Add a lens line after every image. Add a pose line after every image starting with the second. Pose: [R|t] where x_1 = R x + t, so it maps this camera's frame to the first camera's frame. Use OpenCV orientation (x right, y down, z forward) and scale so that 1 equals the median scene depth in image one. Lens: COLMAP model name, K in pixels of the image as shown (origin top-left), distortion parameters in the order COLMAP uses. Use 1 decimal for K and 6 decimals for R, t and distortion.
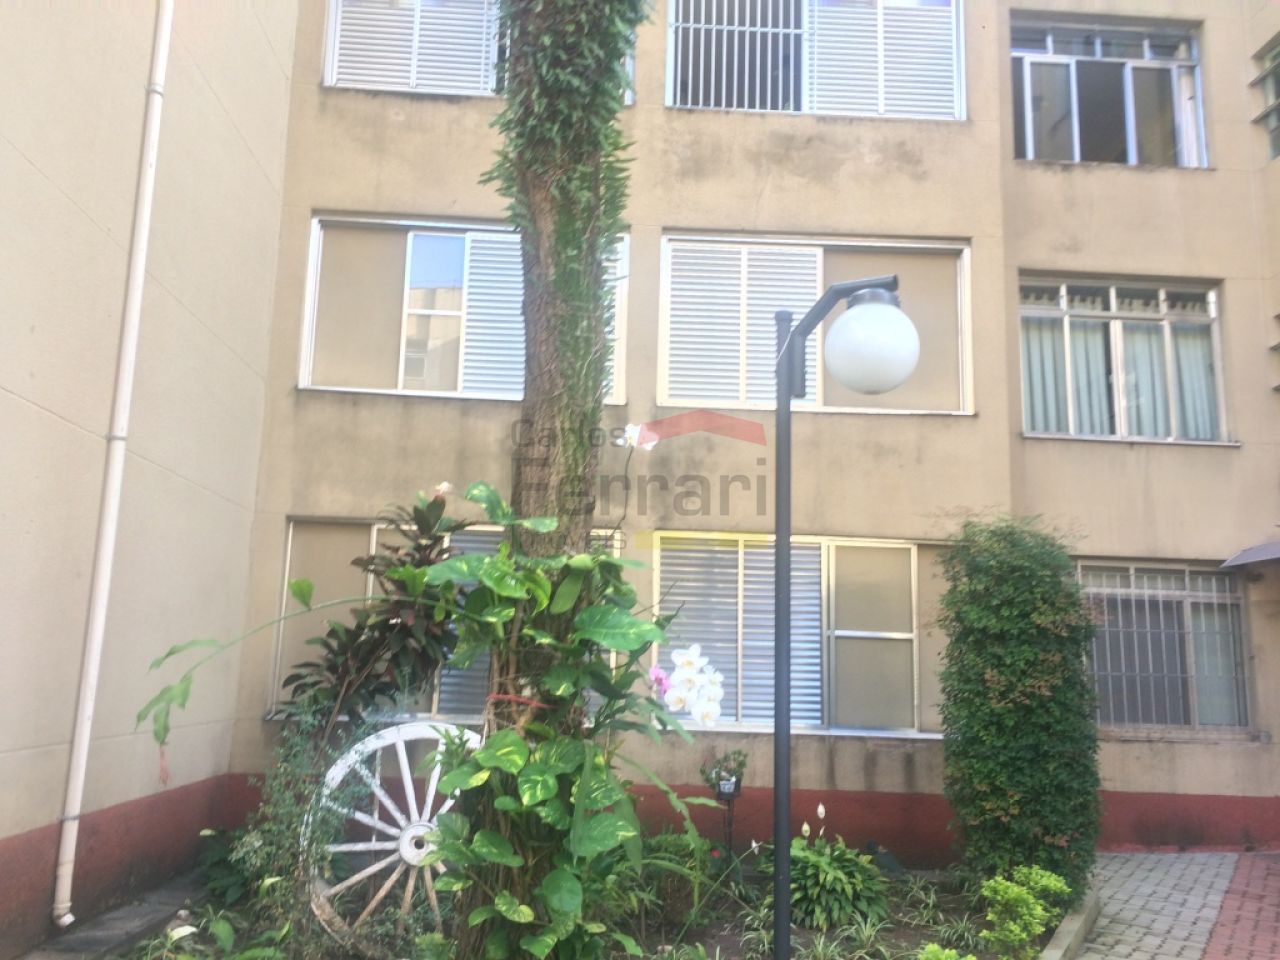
lens RADIAL K [[1045.2, 0, 640.0], [0, 1045.2, 480.0], [0, 0, 1]] dist [0.011771, 0.003197]
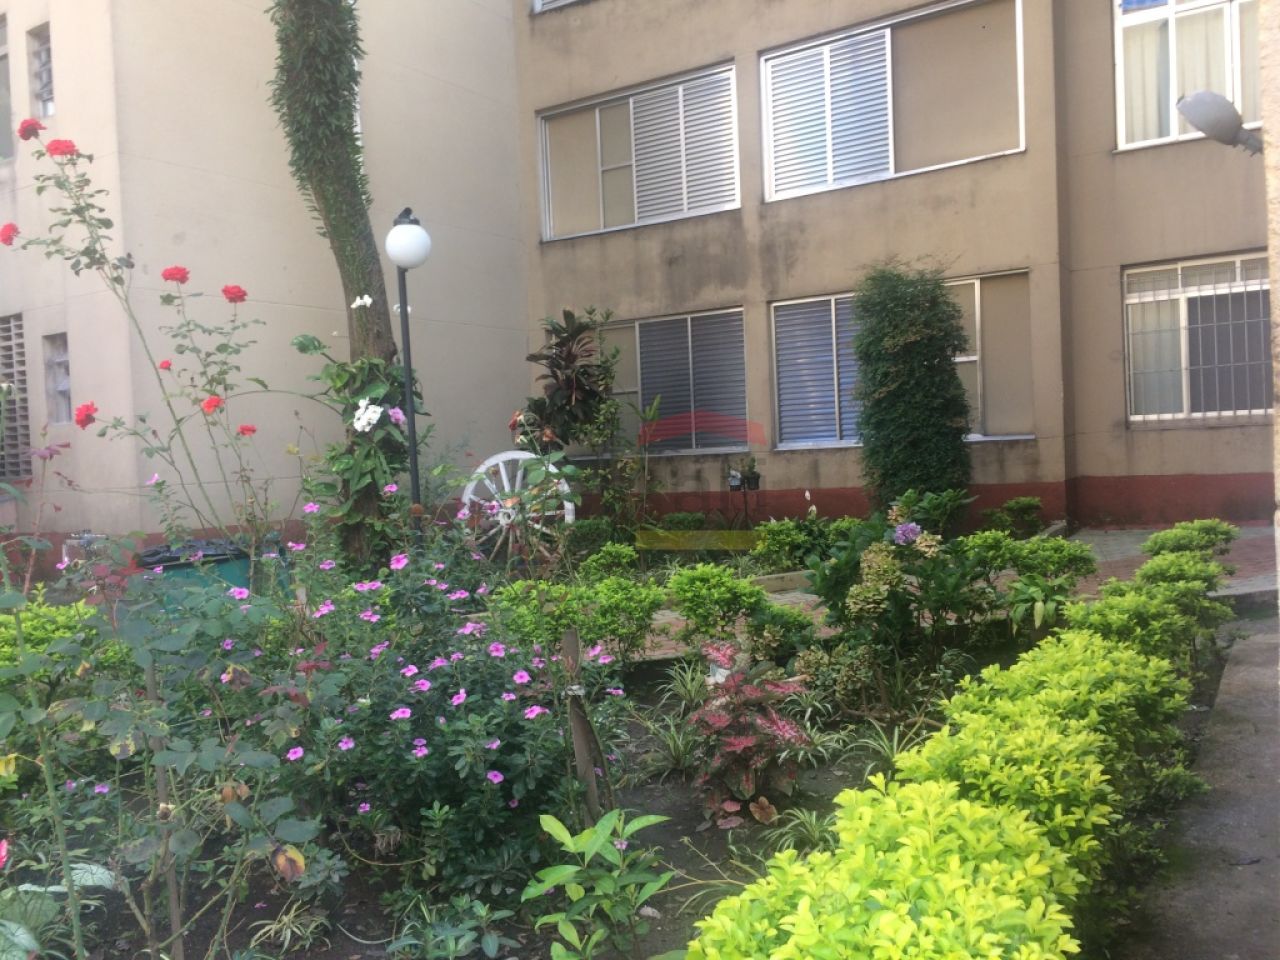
lens RADIAL K [[1045.2, 0, 640.0], [0, 1045.2, 480.0], [0, 0, 1]] dist [0.011771, 0.003197]
pose [[0.814019, -0.050898, -0.578604, 0.607274], [0.182677, 0.968038, 0.171846, 0.009461], [0.551364, -0.245583, 0.797300, -0.186025]]
